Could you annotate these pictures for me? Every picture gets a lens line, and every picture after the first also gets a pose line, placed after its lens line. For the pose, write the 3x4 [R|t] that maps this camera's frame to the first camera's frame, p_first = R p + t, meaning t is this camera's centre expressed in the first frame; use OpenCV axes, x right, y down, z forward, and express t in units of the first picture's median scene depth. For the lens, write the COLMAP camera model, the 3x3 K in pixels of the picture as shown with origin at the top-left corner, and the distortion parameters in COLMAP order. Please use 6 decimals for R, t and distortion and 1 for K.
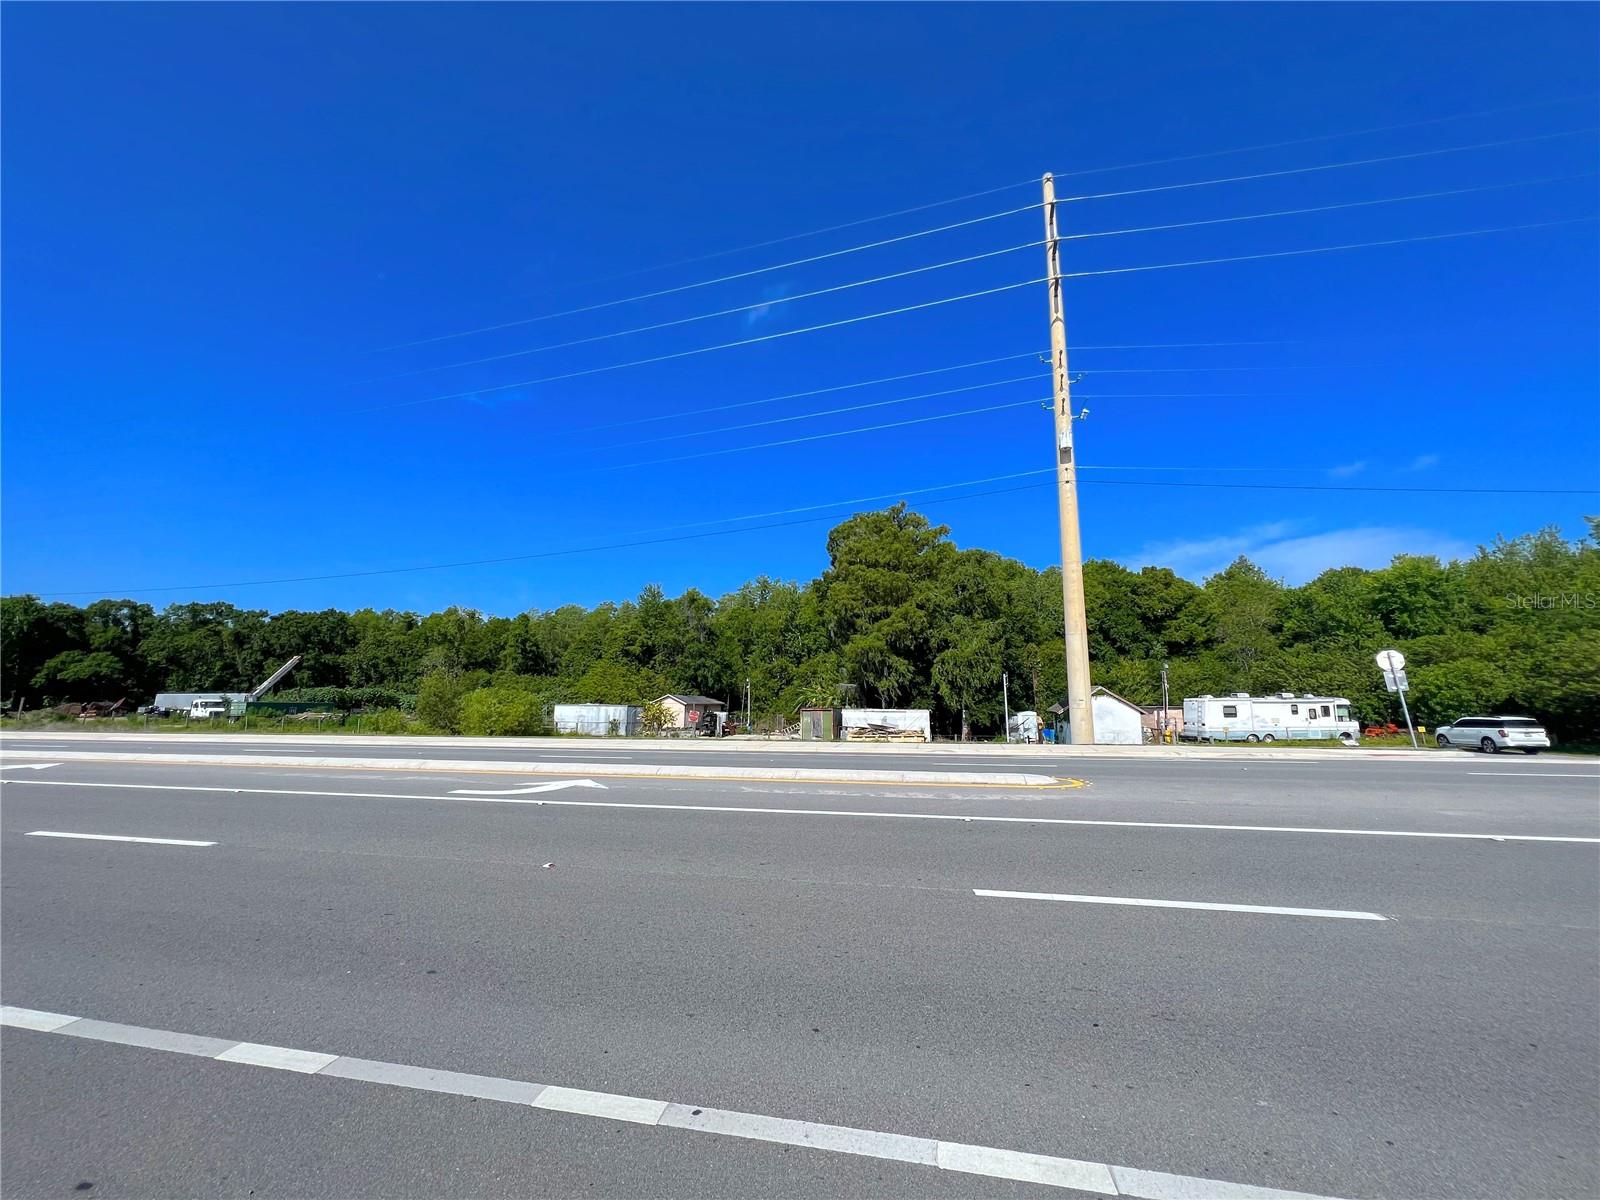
lens RADIAL K [[642.8, 0, 805.3], [0, 642.8, 596.2], [0, 0, 1]] dist [-0.000774, 0.000358]
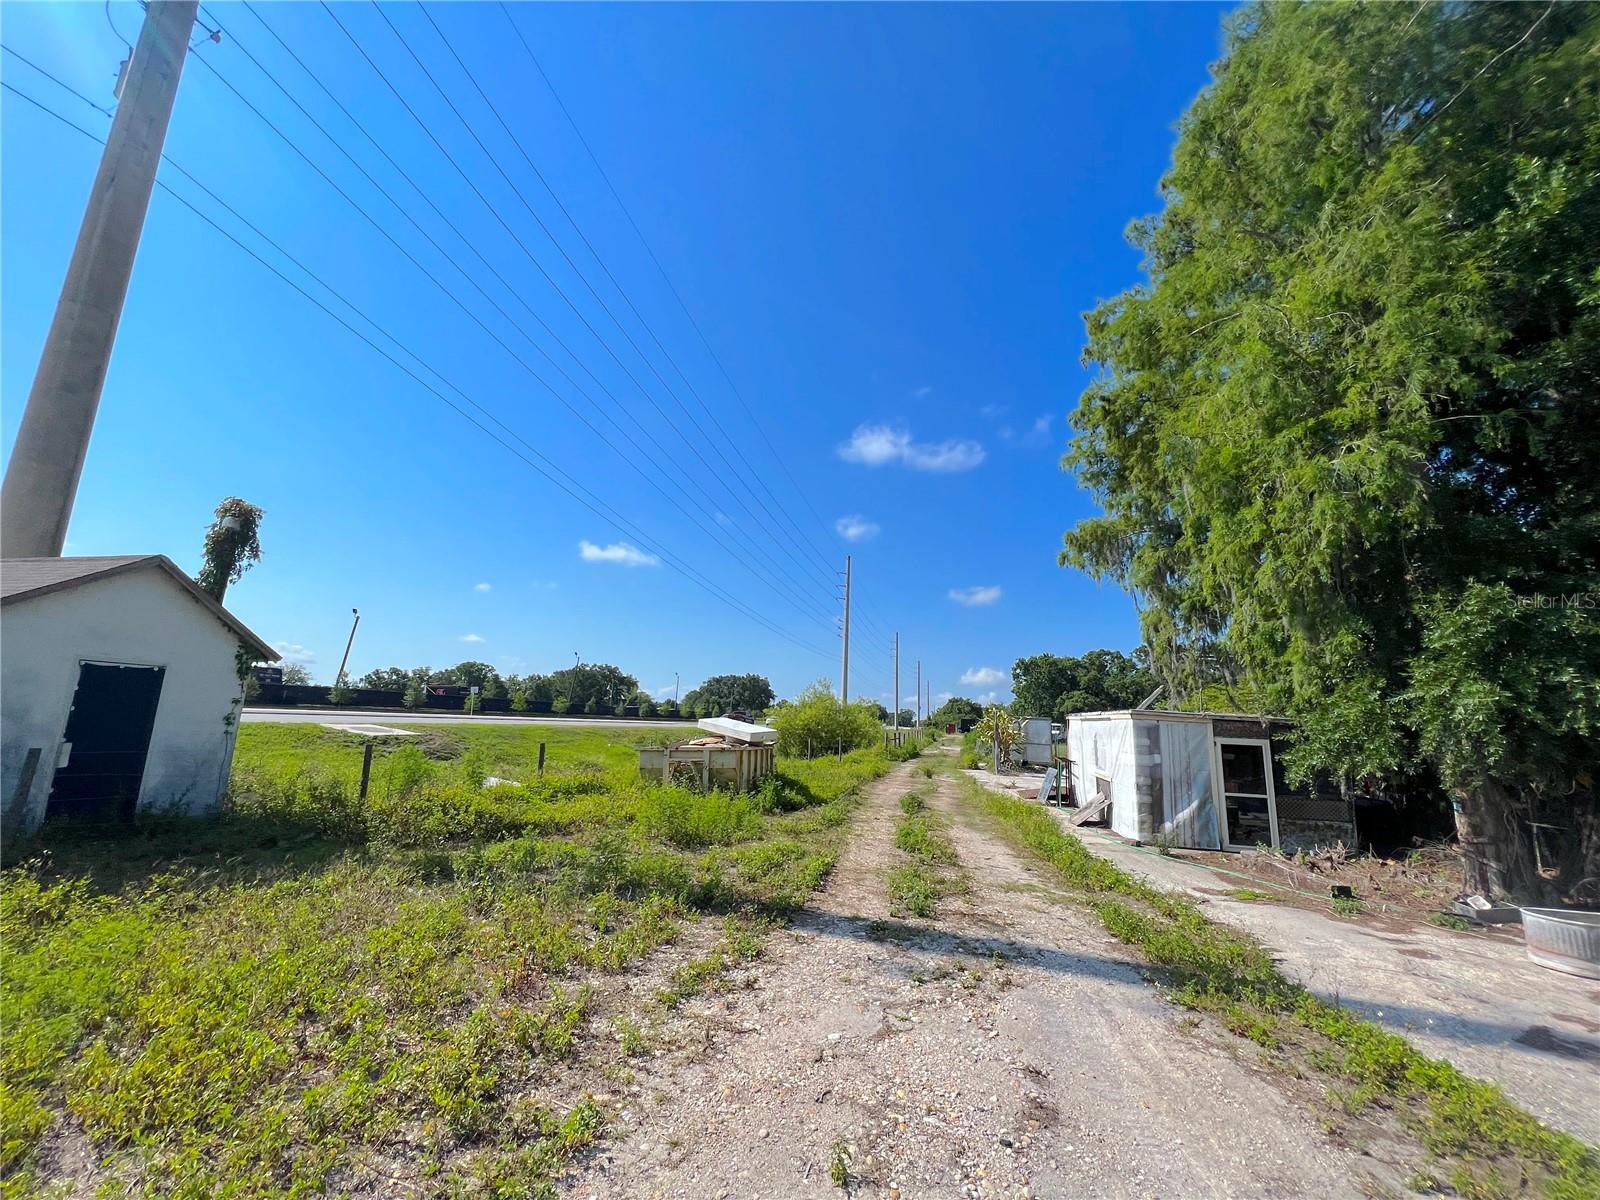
lens RADIAL K [[642.8, 0, 798.4], [0, 642.8, 595.6], [0, 0, 1]] dist [-0.000774, 0.000358]
pose [[-0.009842, -0.194909, -0.980772, 0.297309], [0.122102, 0.973246, -0.194639, 0.104704], [0.992469, -0.121670, 0.014220, 0.546014]]
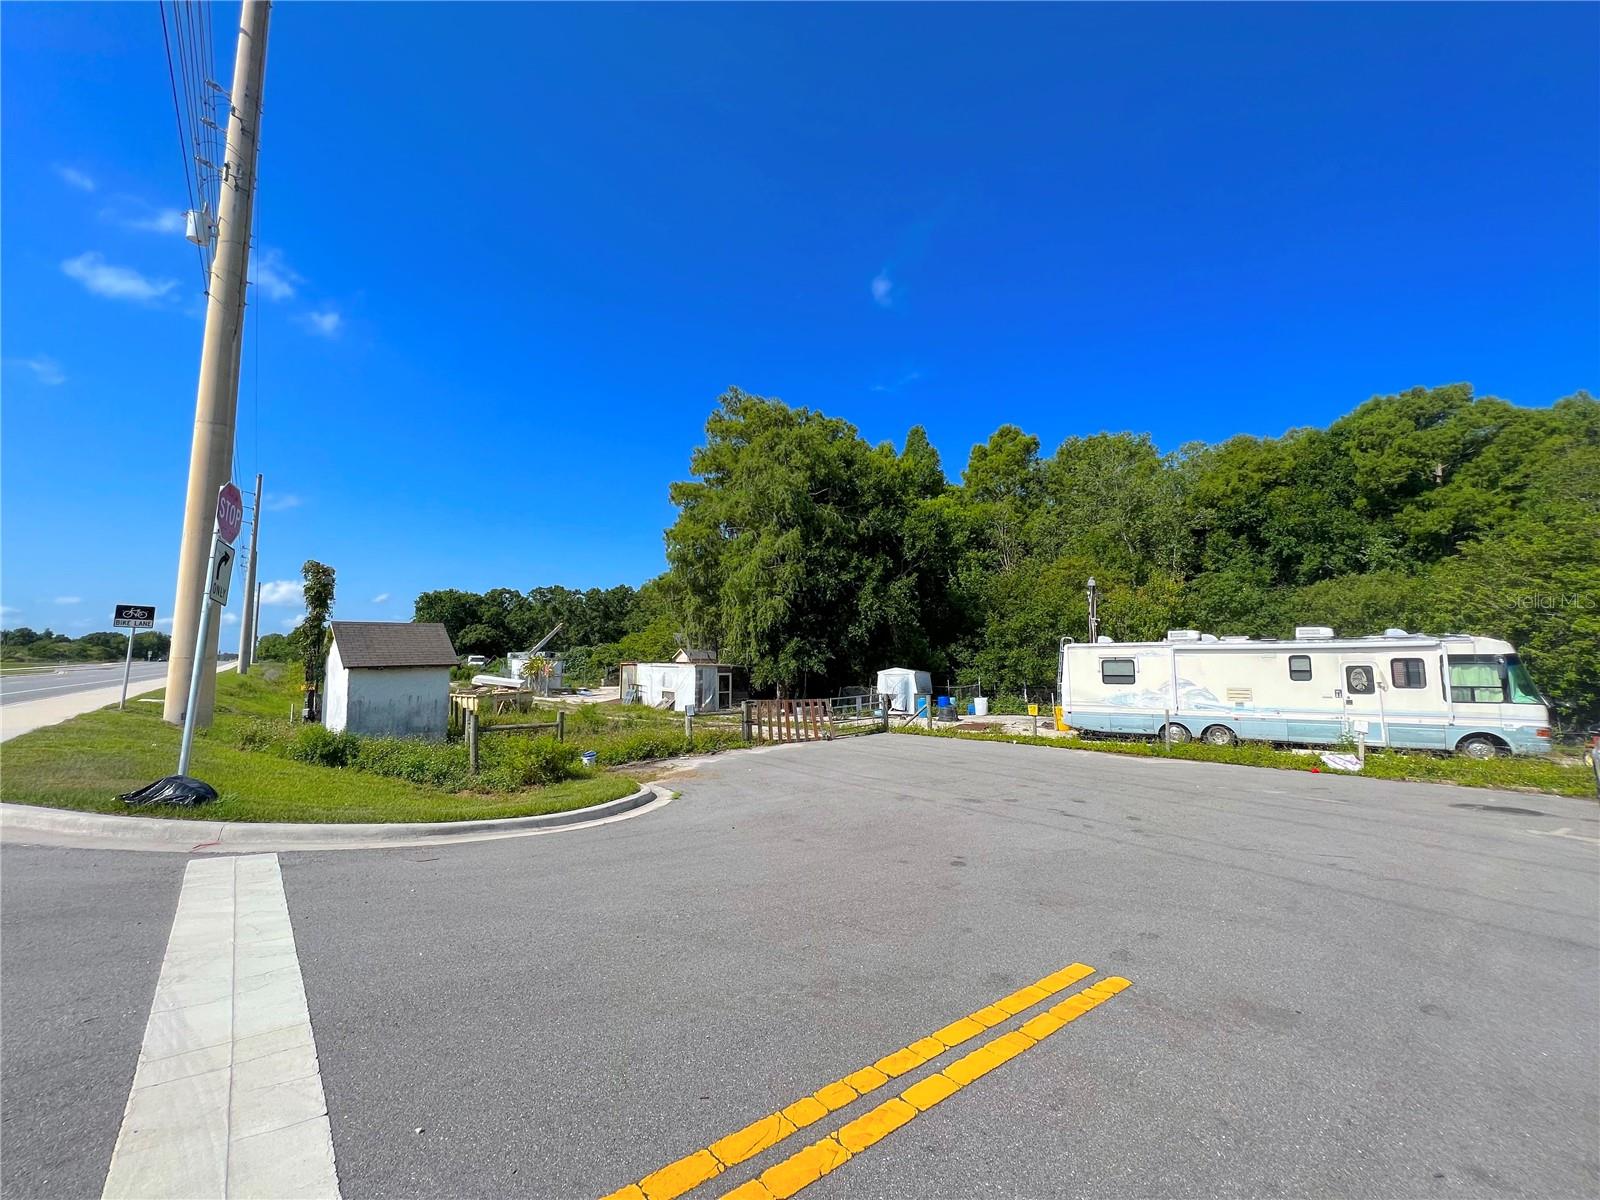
lens RADIAL K [[642.8, 0, 801.7], [0, 642.8, 592.0], [0, 0, 1]] dist [-0.000774, 0.000358]
pose [[0.804477, -0.062034, -0.590735, 0.459273], [0.096607, 0.994954, 0.027080, 0.054951], [0.586075, -0.078854, 0.806411, 0.309930]]
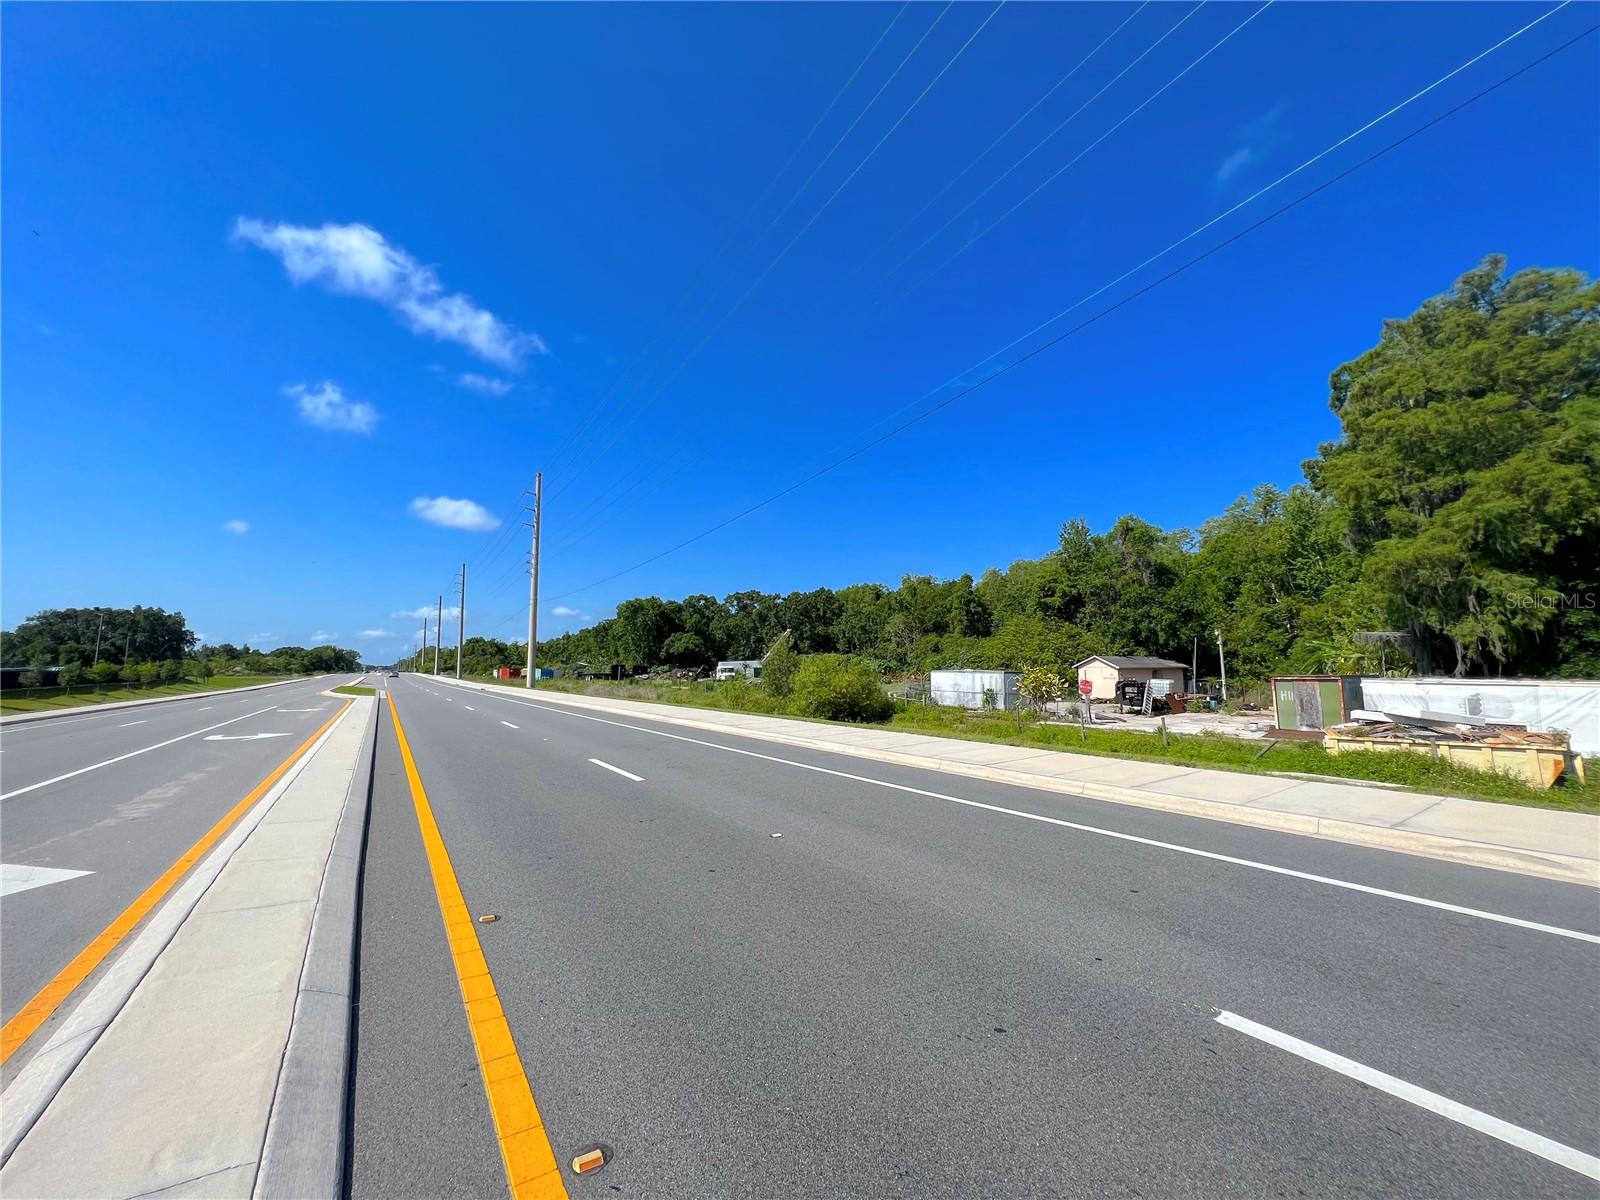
lens RADIAL K [[642.8, 0, 794.7], [0, 642.8, 590.9], [0, 0, 1]] dist [-0.000774, 0.000358]
pose [[0.715901, -0.088115, -0.692619, 0.063993], [0.123769, 0.992310, 0.001688, 0.028023], [0.687144, -0.086933, 0.721302, 0.191605]]
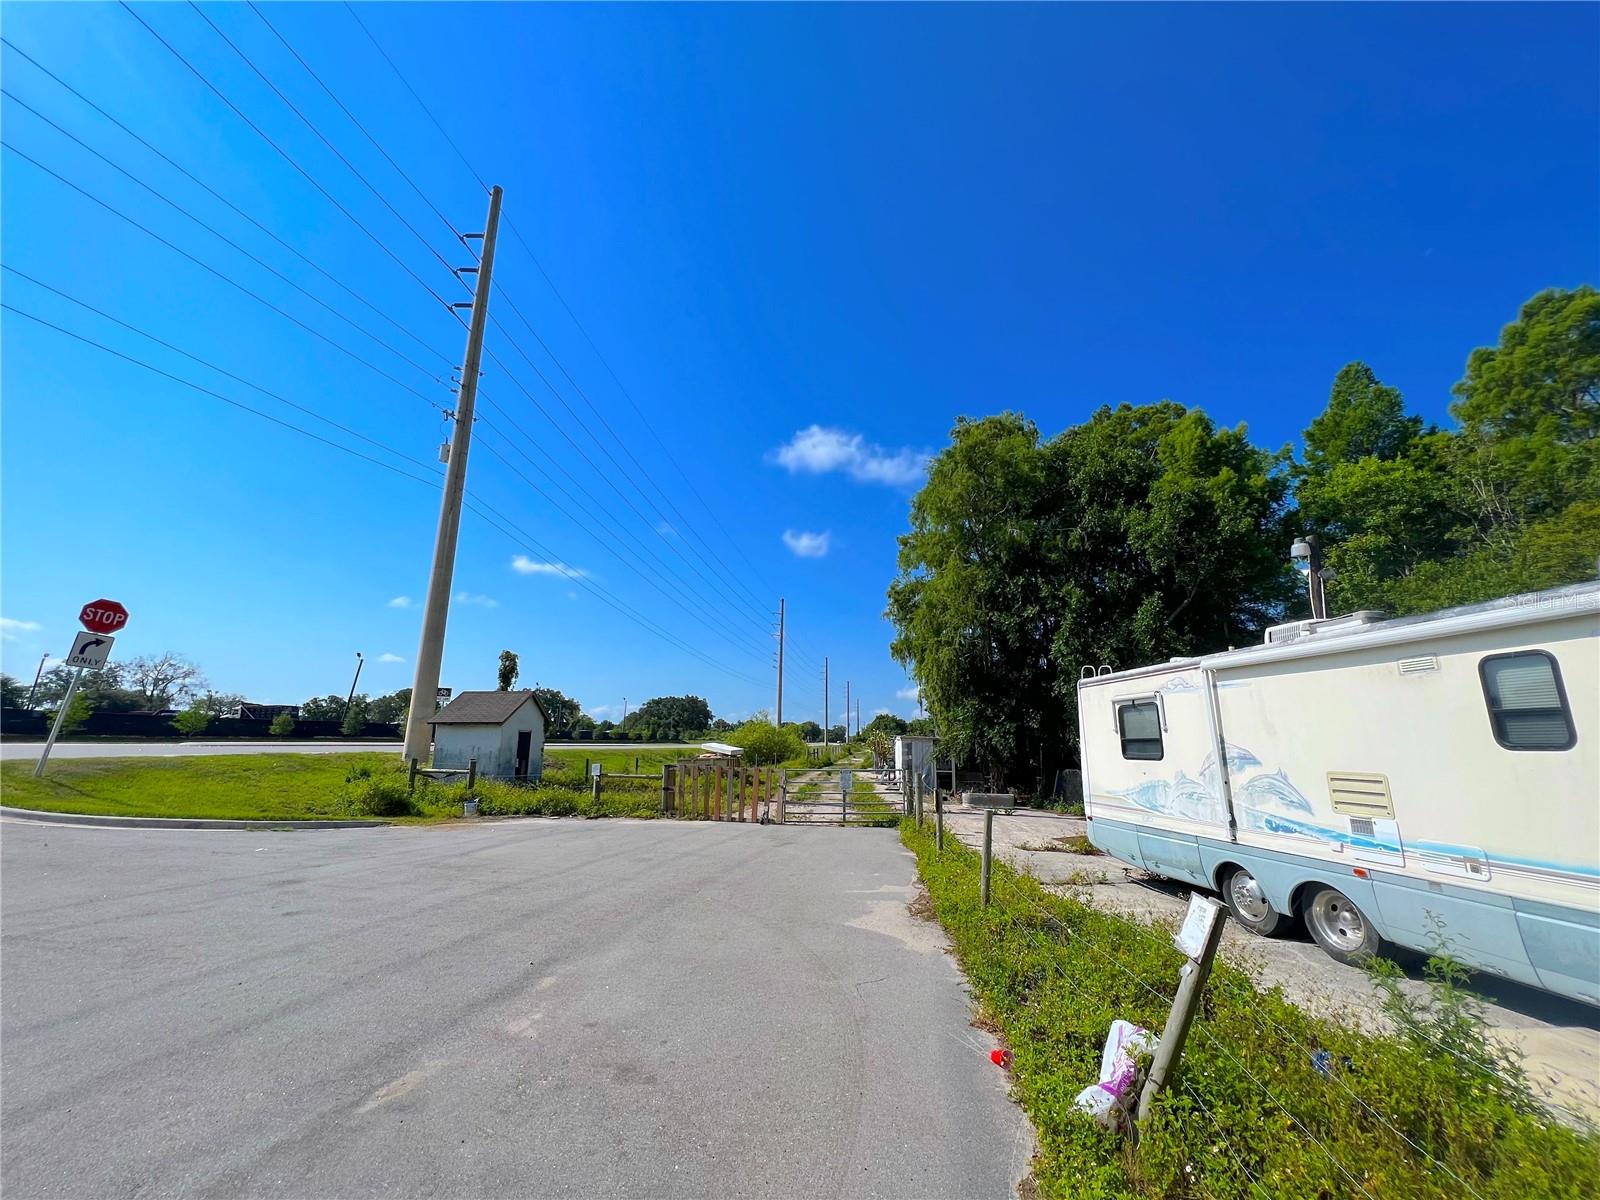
lens RADIAL K [[642.8, 0, 798.6], [0, 642.8, 596.8], [0, 0, 1]] dist [-0.000774, 0.000358]
pose [[0.089200, -0.218416, -0.971770, 0.523475], [0.143922, 0.968247, -0.204413, 0.100441], [0.985561, -0.121625, 0.117803, 0.533582]]
